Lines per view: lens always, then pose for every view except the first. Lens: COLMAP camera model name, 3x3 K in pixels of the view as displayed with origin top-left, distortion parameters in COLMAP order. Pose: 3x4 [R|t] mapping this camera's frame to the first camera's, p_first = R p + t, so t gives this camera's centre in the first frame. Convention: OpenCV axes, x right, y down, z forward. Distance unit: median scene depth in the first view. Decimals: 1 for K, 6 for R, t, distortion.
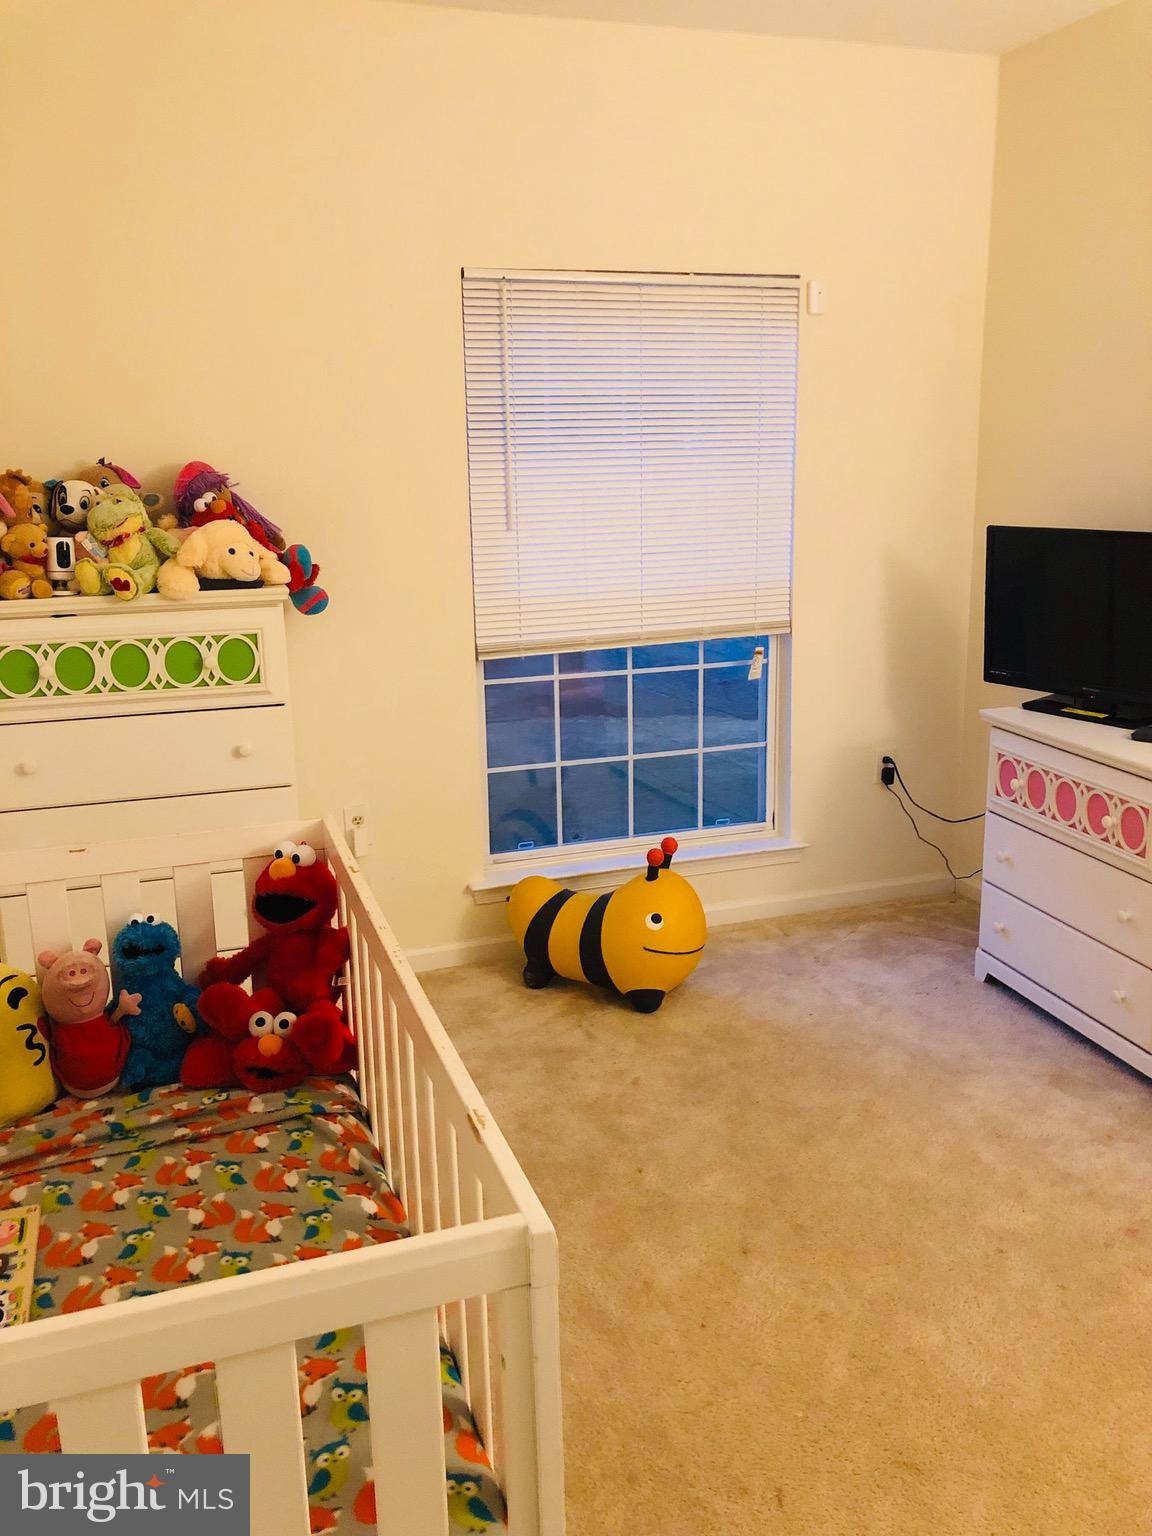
lens RADIAL K [[1269.0, 0, 577.6], [0, 1269.0, 759.7], [0, 0, 1]] dist [0.028597, -0.030605]
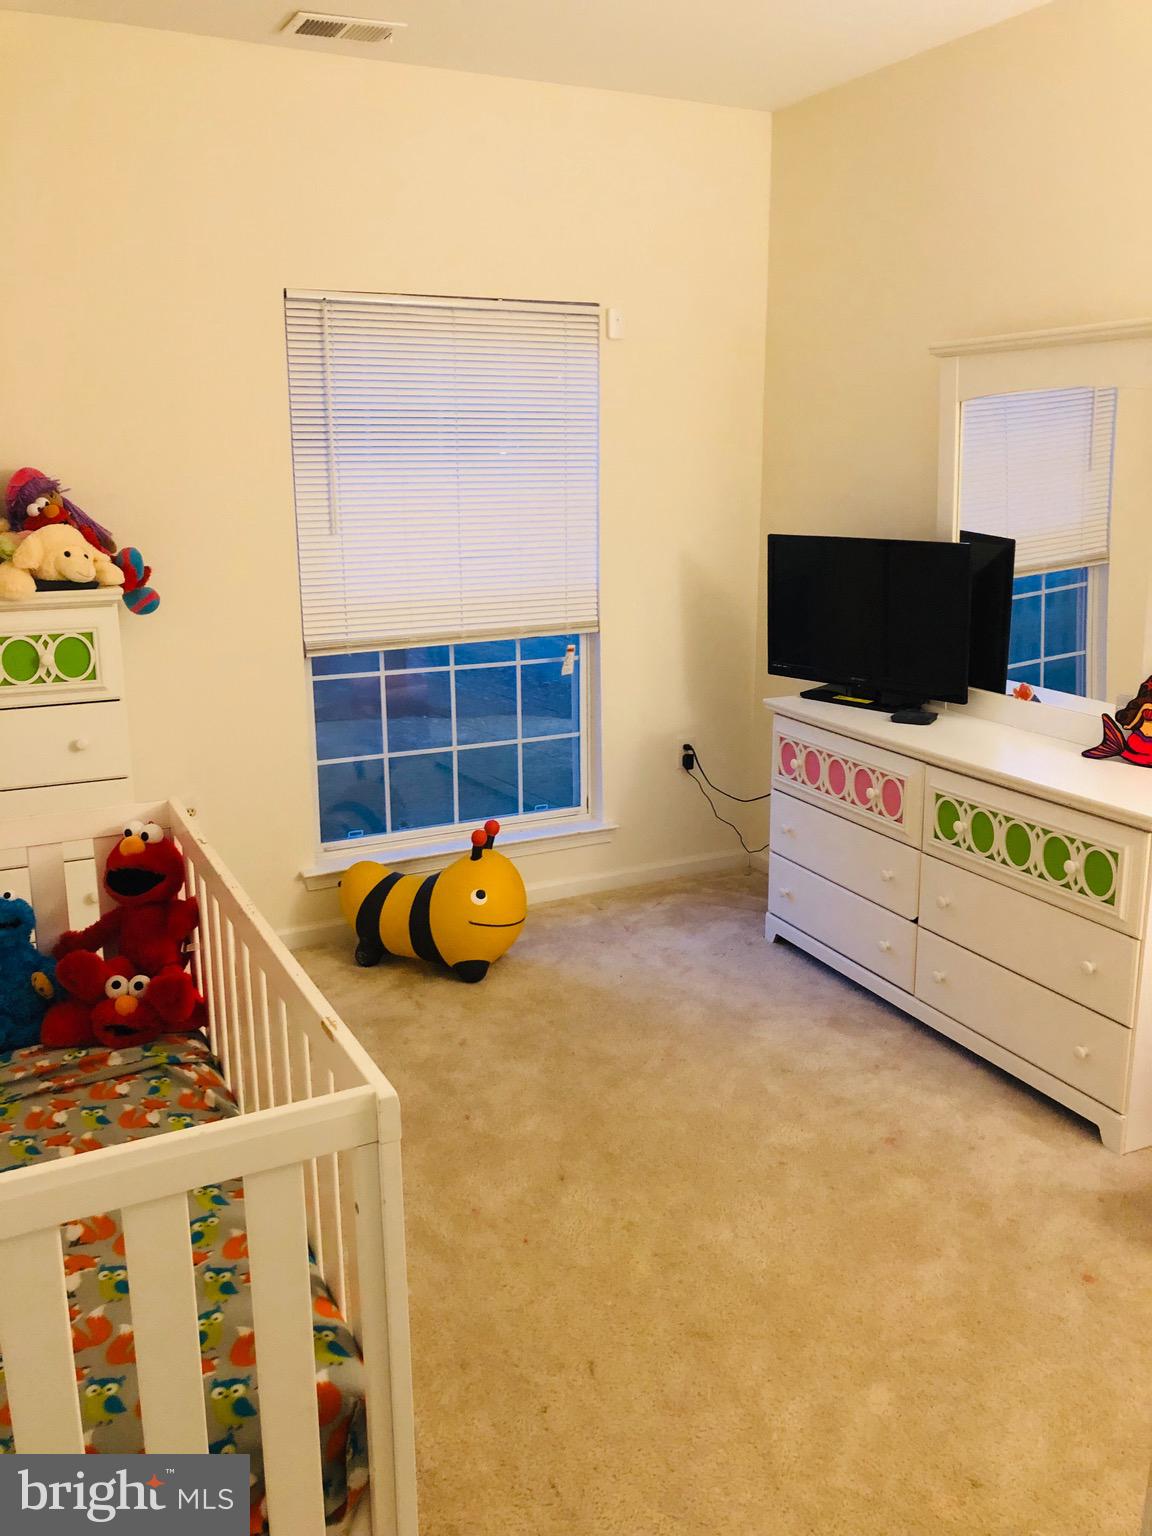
lens RADIAL K [[1269.0, 0, 569.6], [0, 1269.0, 768.0], [0, 0, 1]] dist [0.028597, -0.030605]
pose [[0.991026, -0.019029, 0.132304, -0.003548], [0.018717, 0.999818, 0.003604, 0.017415], [-0.132349, -0.001096, 0.991203, -0.100251]]
